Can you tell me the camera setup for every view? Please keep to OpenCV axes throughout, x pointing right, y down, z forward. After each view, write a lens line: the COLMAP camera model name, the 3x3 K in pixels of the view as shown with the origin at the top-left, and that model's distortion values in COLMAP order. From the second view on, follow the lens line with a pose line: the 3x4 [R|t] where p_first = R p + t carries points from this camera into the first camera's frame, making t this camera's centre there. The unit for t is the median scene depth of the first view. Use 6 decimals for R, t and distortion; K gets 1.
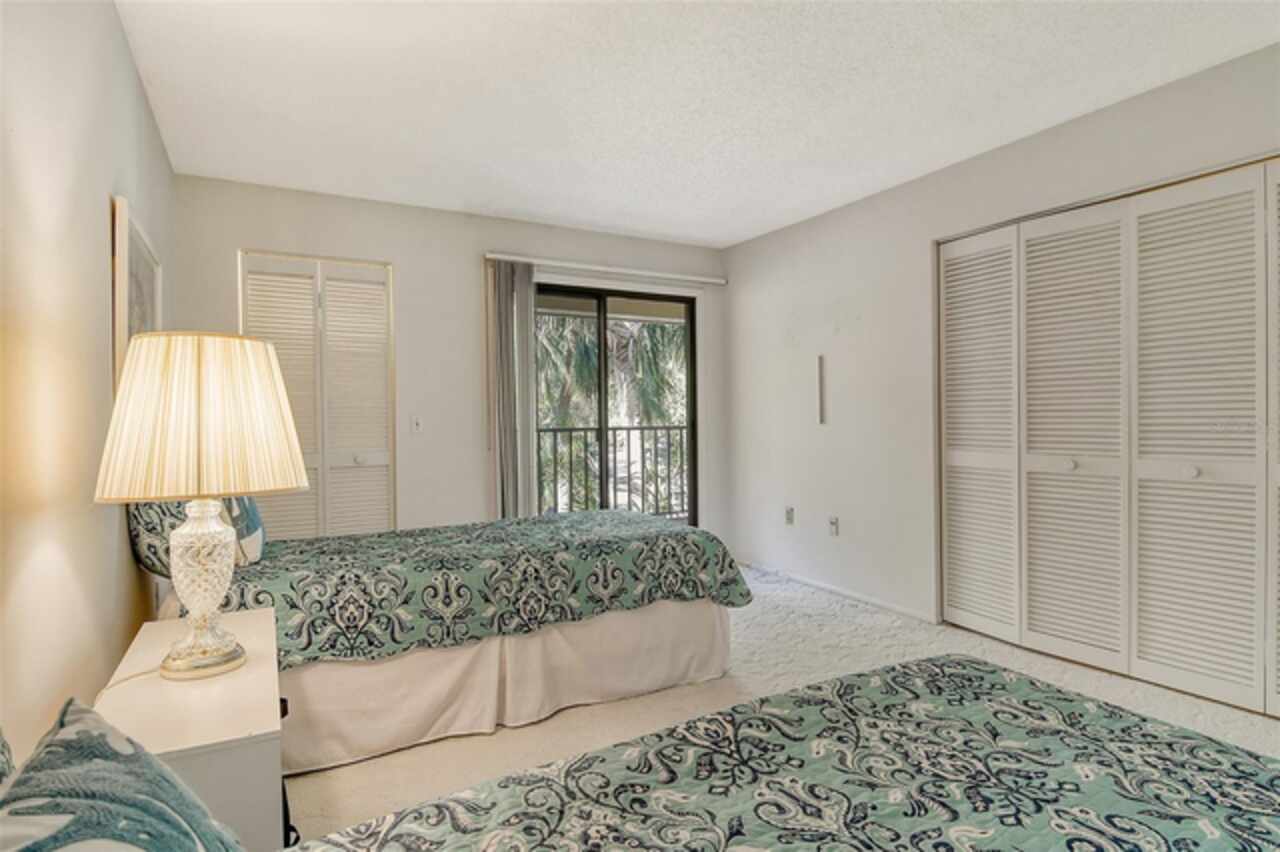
lens RADIAL K [[688.5, 0, 643.1], [0, 688.5, 437.2], [0, 0, 1]] dist [0.005508, 0.000611]
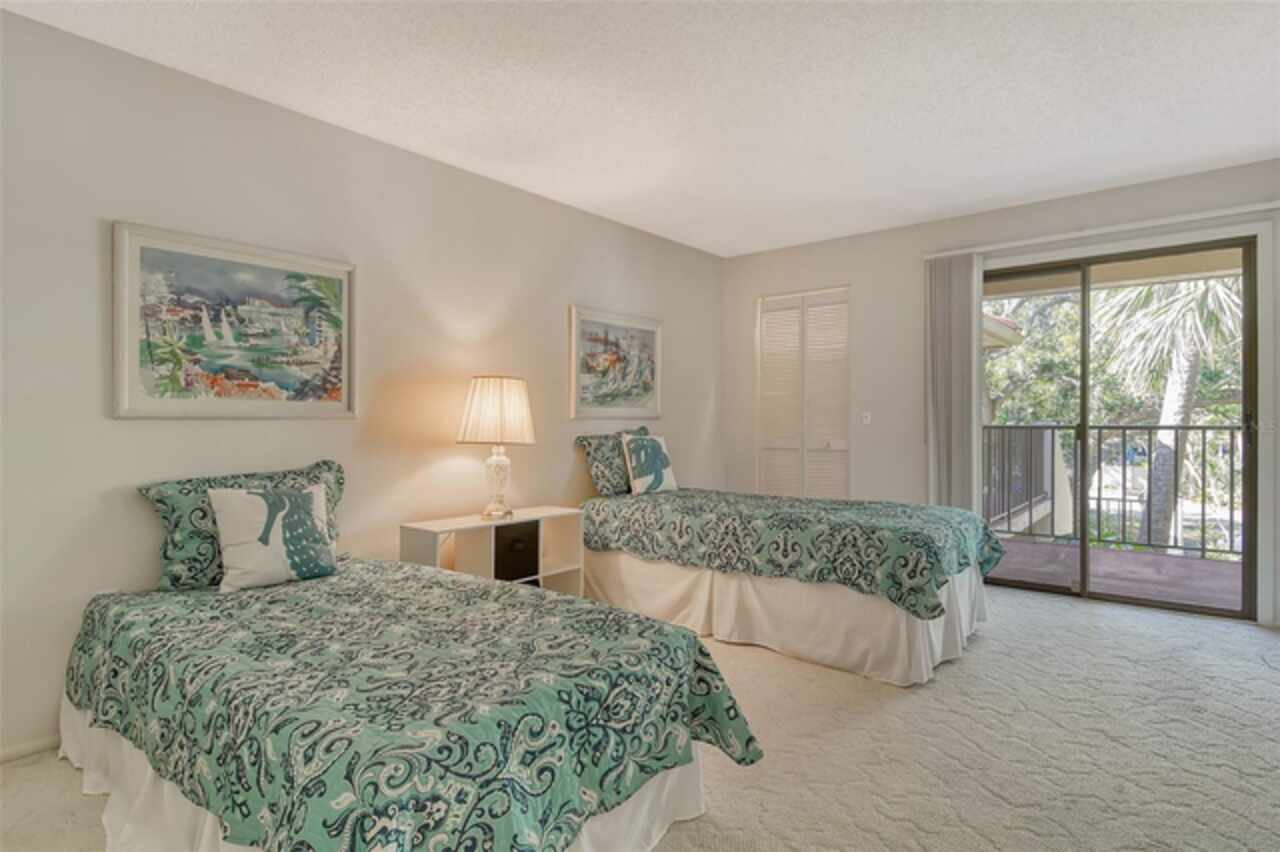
lens RADIAL K [[671.4, 0, 639.0], [0, 671.4, 417.6], [0, 0, 1]] dist [0.000310, -0.000817]
pose [[0.333911, 0.012253, -0.942525, 0.909567], [-0.024224, 0.999697, 0.004414, -0.016665], [0.942293, 0.021358, 0.334107, 0.367404]]
